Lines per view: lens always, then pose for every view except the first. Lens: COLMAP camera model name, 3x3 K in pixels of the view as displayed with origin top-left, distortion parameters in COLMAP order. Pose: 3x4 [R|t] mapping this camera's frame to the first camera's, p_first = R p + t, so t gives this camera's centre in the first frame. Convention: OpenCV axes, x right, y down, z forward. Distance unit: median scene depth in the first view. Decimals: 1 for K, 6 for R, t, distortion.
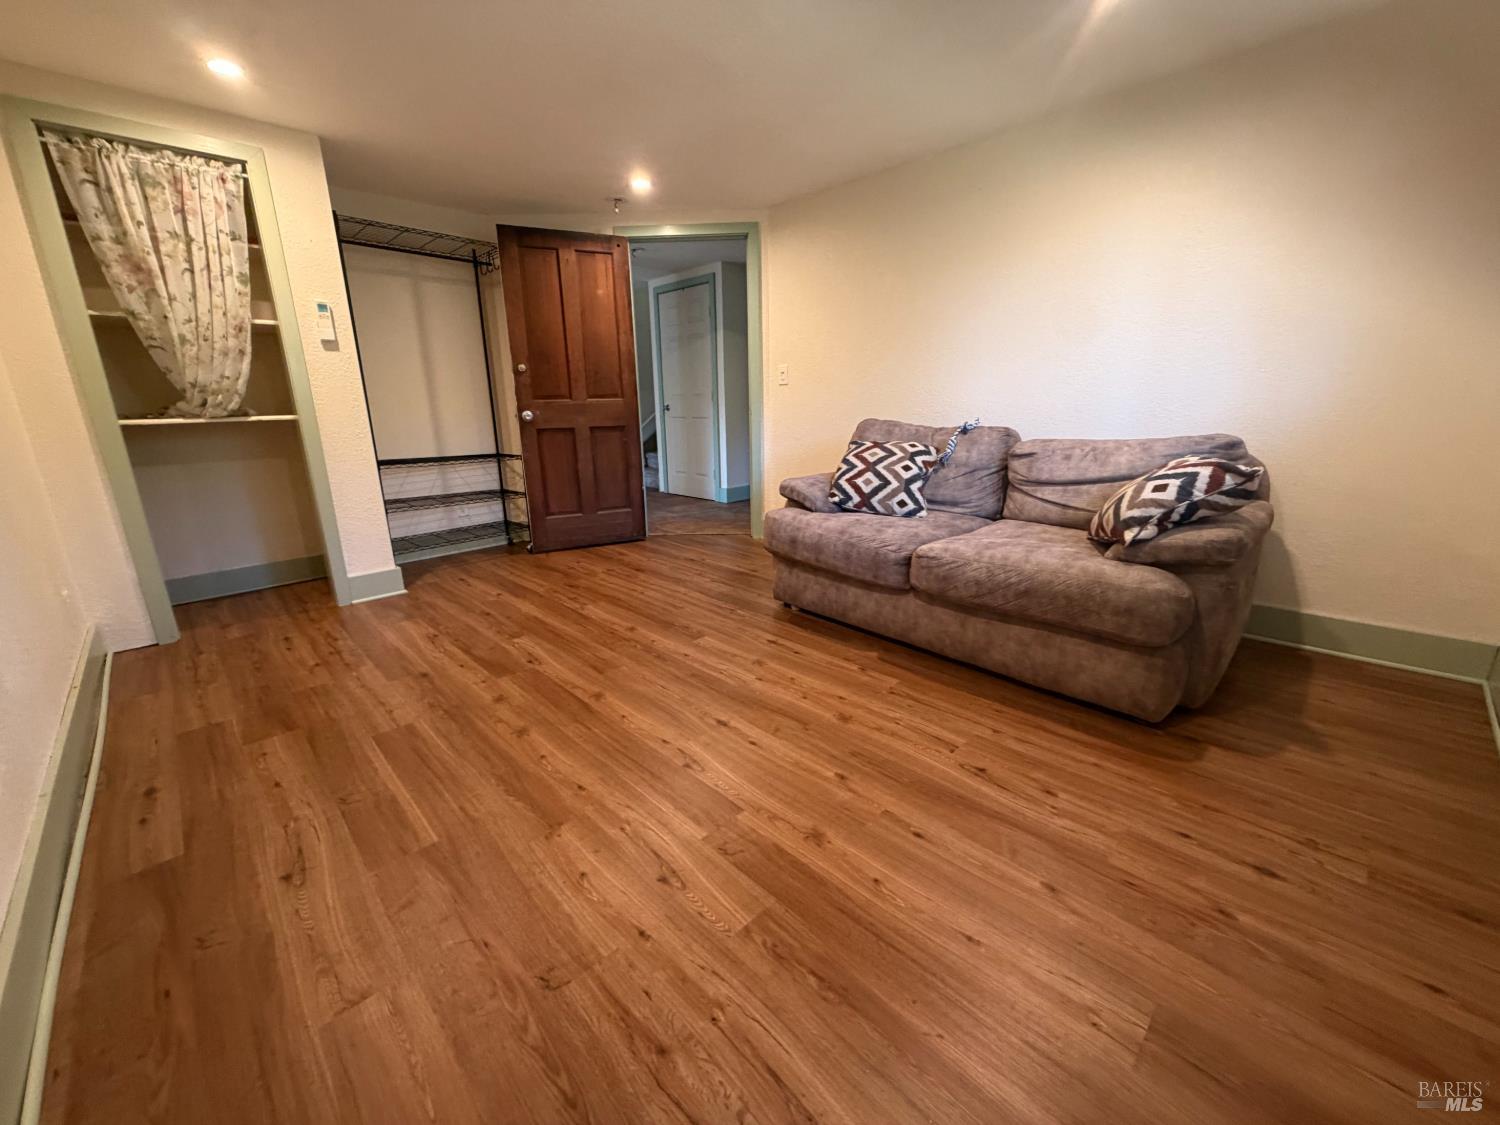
lens RADIAL K [[597.8, 0, 747.6], [0, 597.8, 561.6], [0, 0, 1]] dist [0.001189, 0.000013]
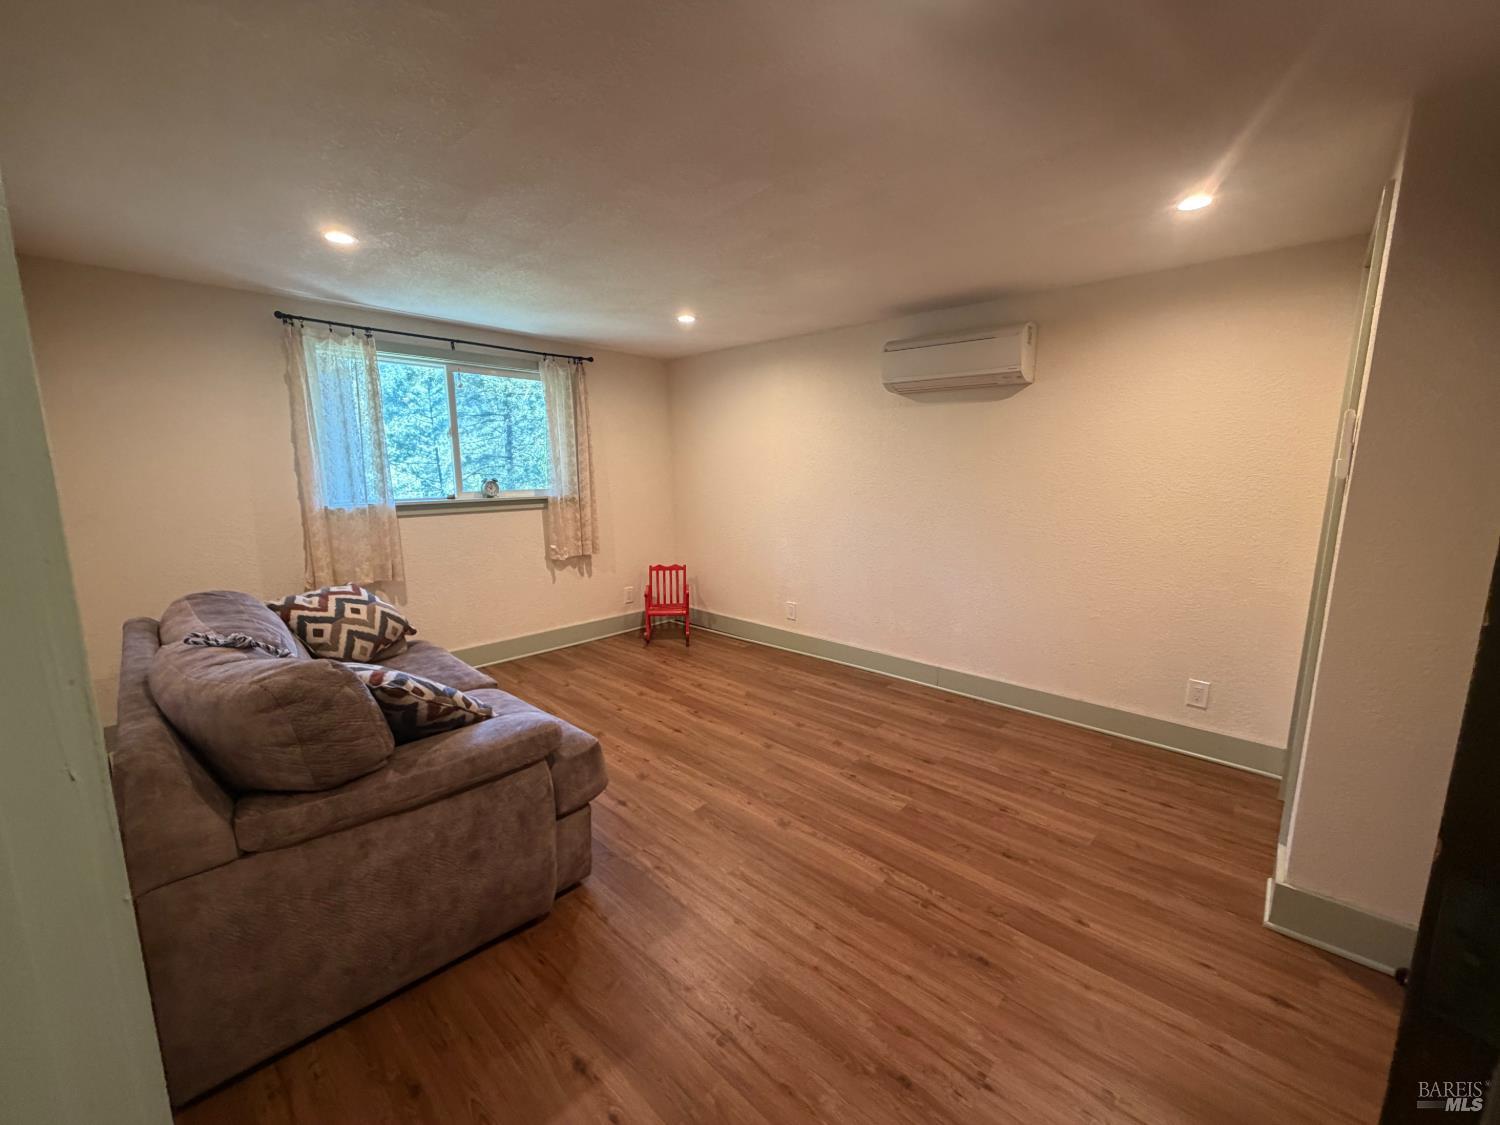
lens RADIAL K [[597.8, 0, 745.6], [0, 597.8, 561.7], [0, 0, 1]] dist [0.001189, 0.000013]
pose [[-0.998239, 0.030196, -0.051057, -0.130476], [0.006399, 0.910526, 0.413402, -0.673018], [0.058972, 0.412347, -0.909116, 1.912704]]
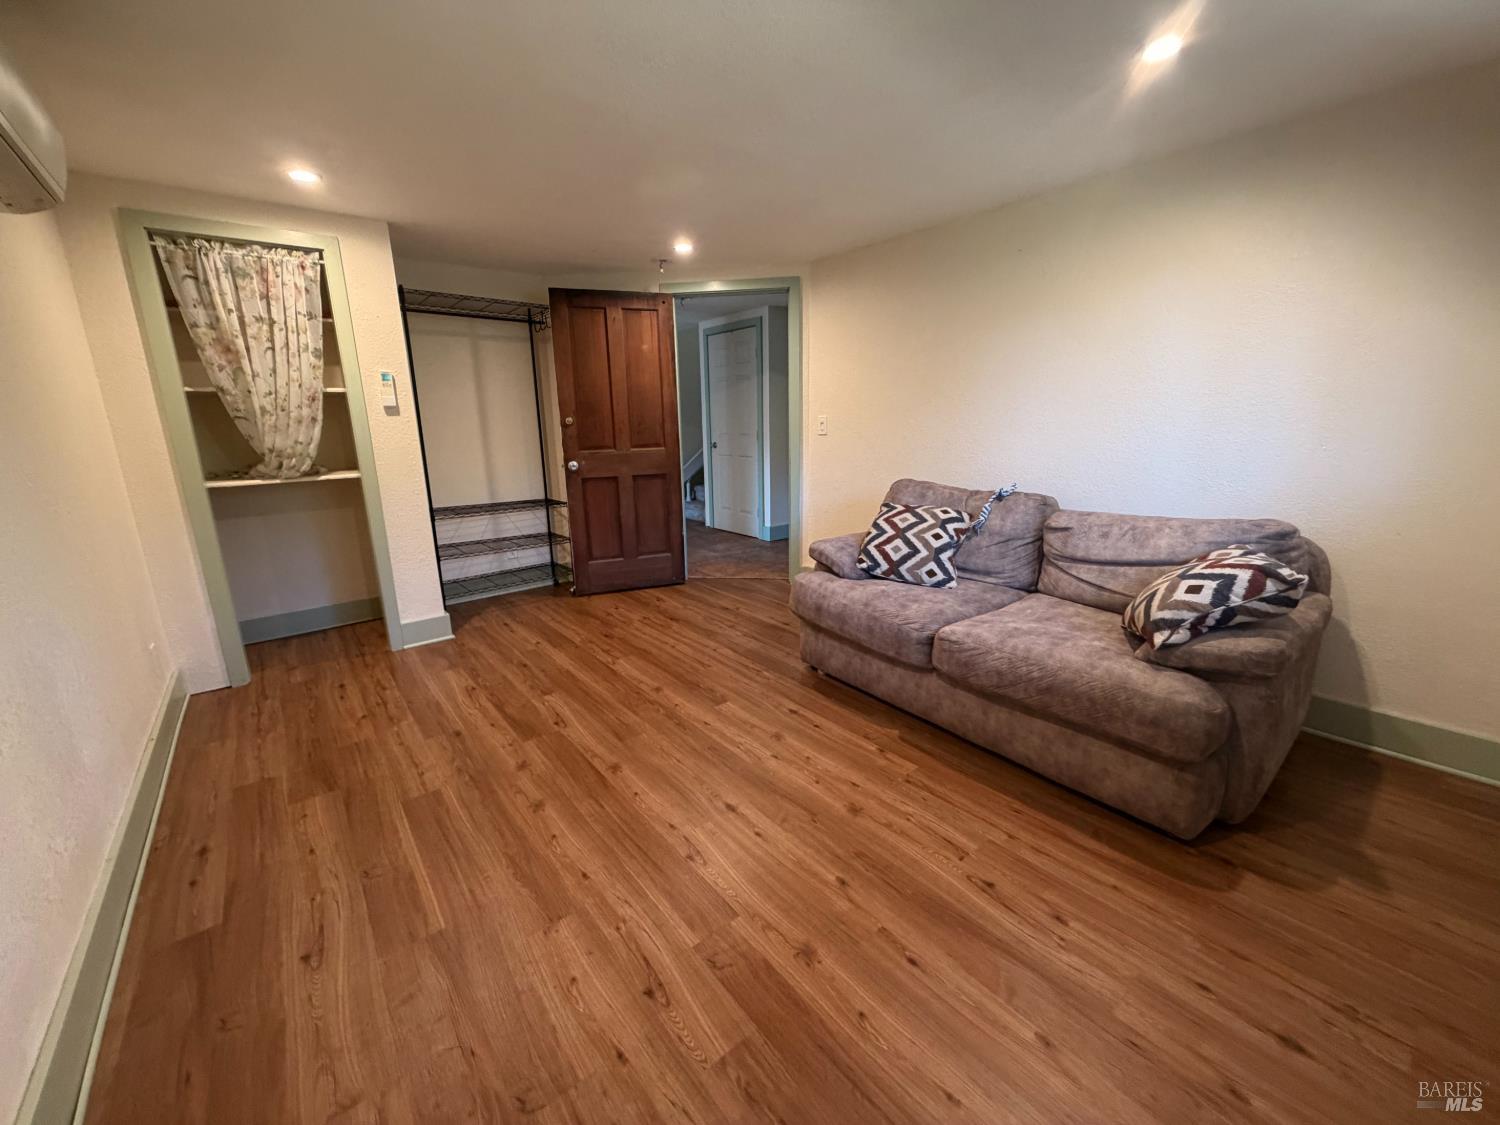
lens RADIAL K [[597.8, 0, 747.8], [0, 597.8, 561.8], [0, 0, 1]] dist [0.001189, 0.000013]
pose [[0.995376, 0.021603, -0.093590, 0.059251], [-0.023841, 0.999455, -0.022853, -0.101617], [0.093045, 0.024978, 0.995349, -0.006321]]
